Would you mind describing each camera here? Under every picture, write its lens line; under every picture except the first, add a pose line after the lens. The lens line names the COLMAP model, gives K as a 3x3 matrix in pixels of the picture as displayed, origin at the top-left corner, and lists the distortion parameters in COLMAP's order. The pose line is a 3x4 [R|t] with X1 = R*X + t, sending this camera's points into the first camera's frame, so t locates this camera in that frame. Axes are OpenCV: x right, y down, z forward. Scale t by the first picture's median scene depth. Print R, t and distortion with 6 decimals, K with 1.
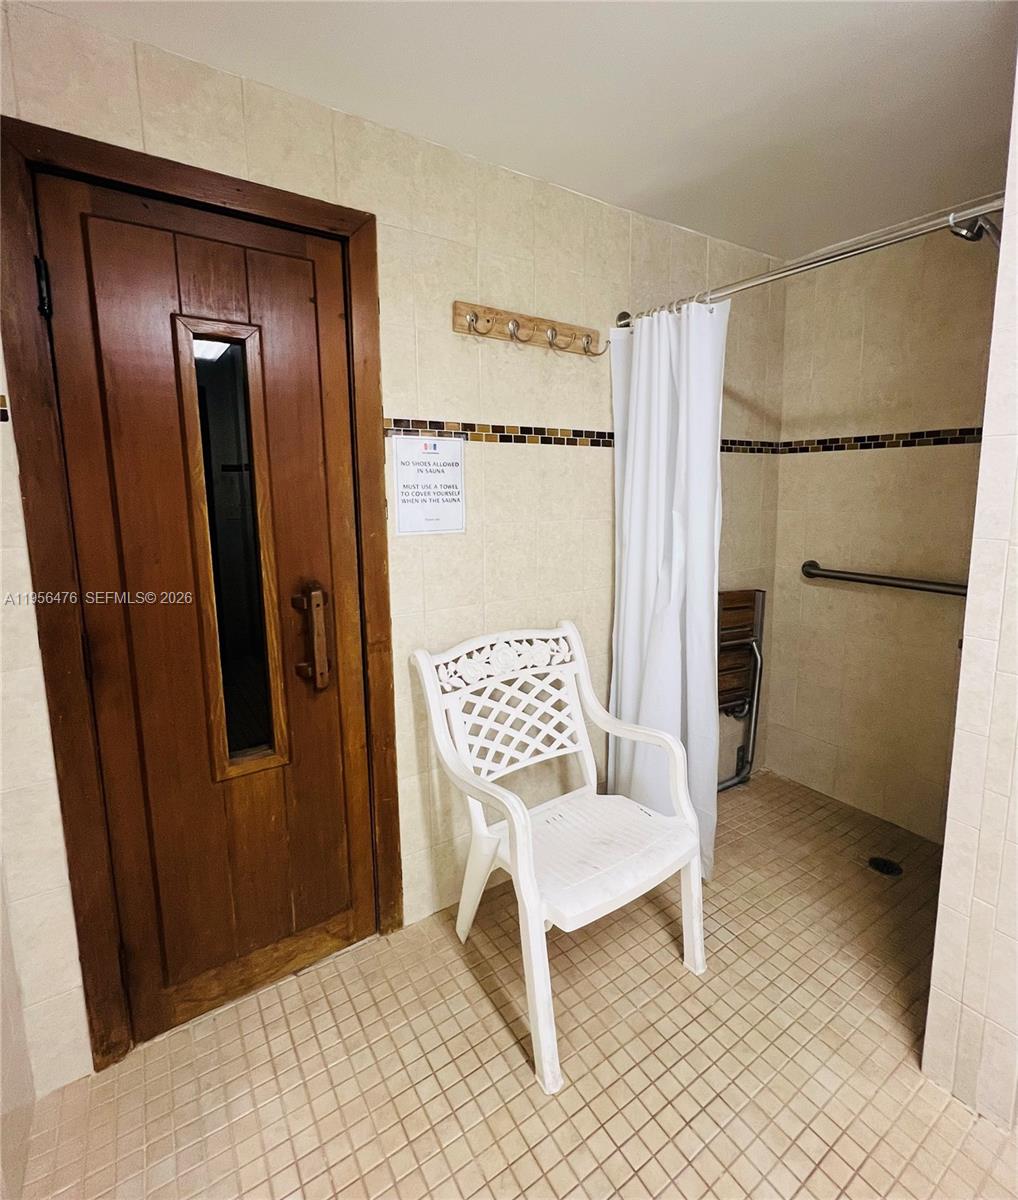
lens RADIAL K [[568.4, 0, 540.0], [0, 568.4, 560.3], [0, 0, 1]] dist [-0.002449, -0.001808]
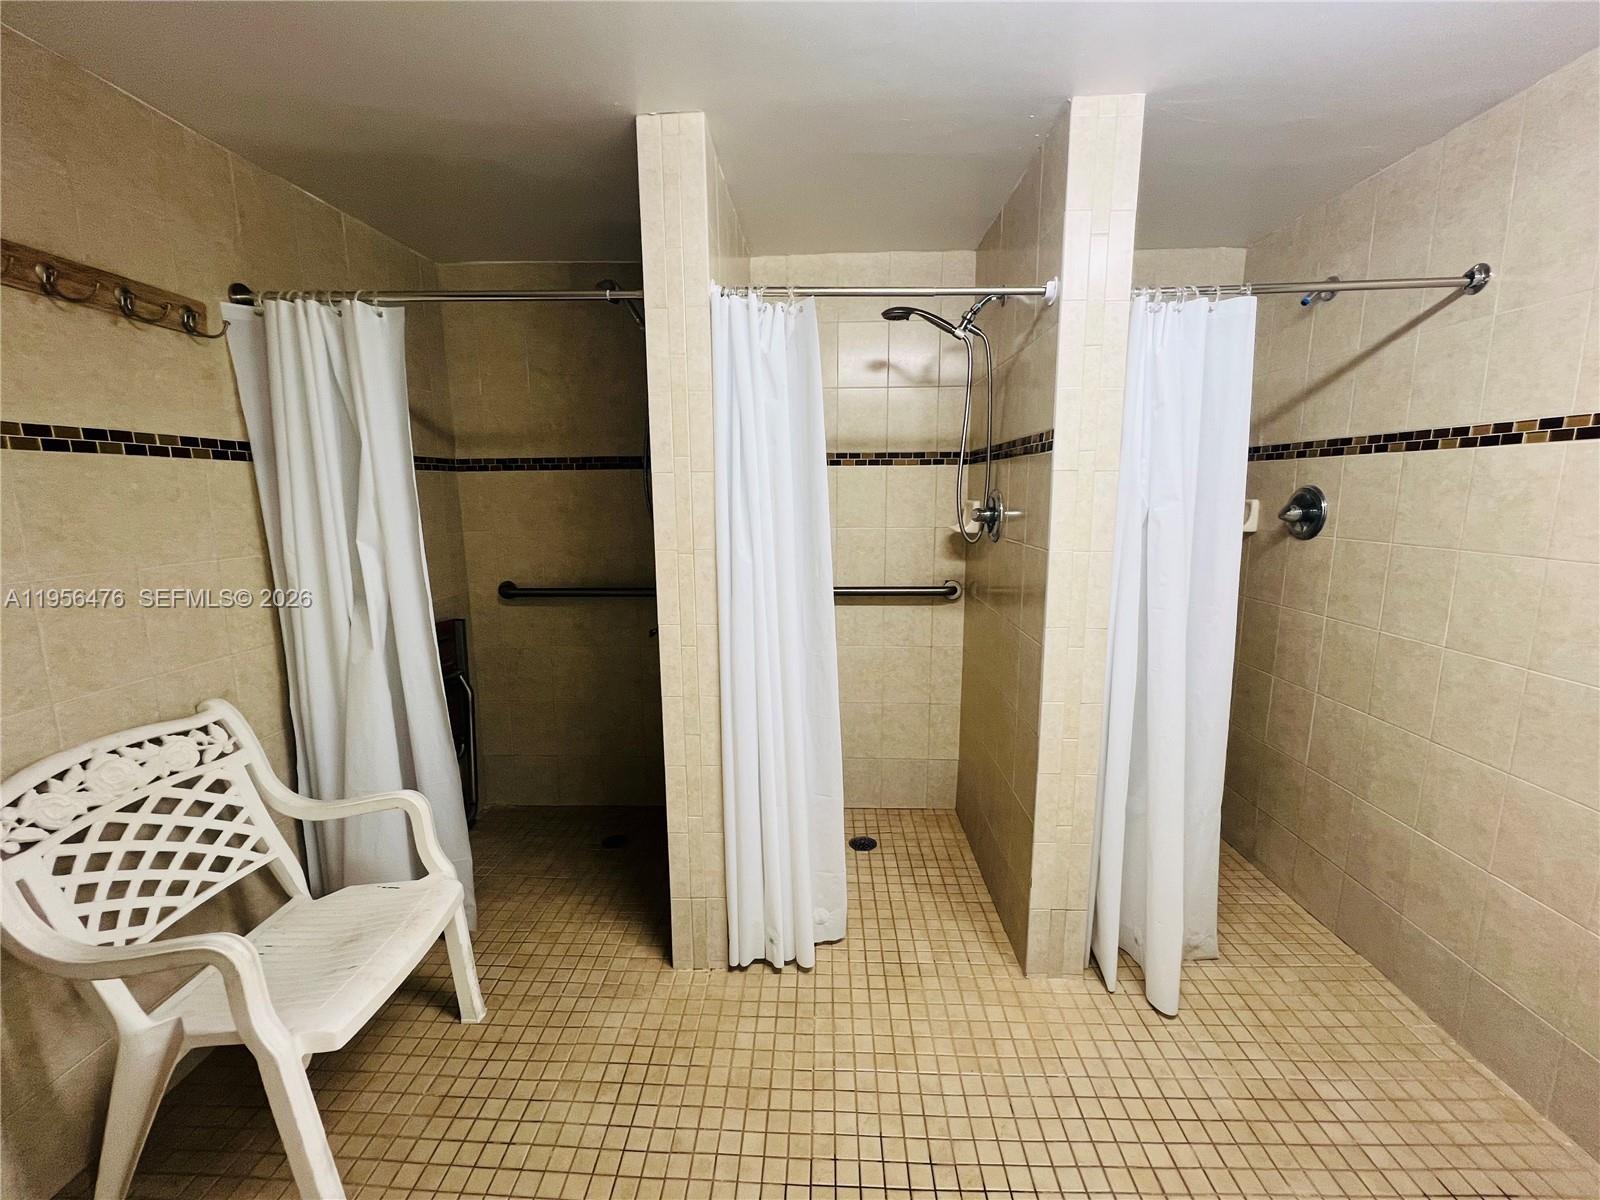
lens RADIAL K [[641.2, 0, 801.5], [0, 641.2, 594.3], [0, 0, 1]] dist [-0.001903, -0.000350]
pose [[0.592323, -0.127149, 0.795605, -0.152912], [0.112249, 0.990862, 0.074785, -0.004604], [-0.797843, 0.045009, 0.601182, -0.106509]]
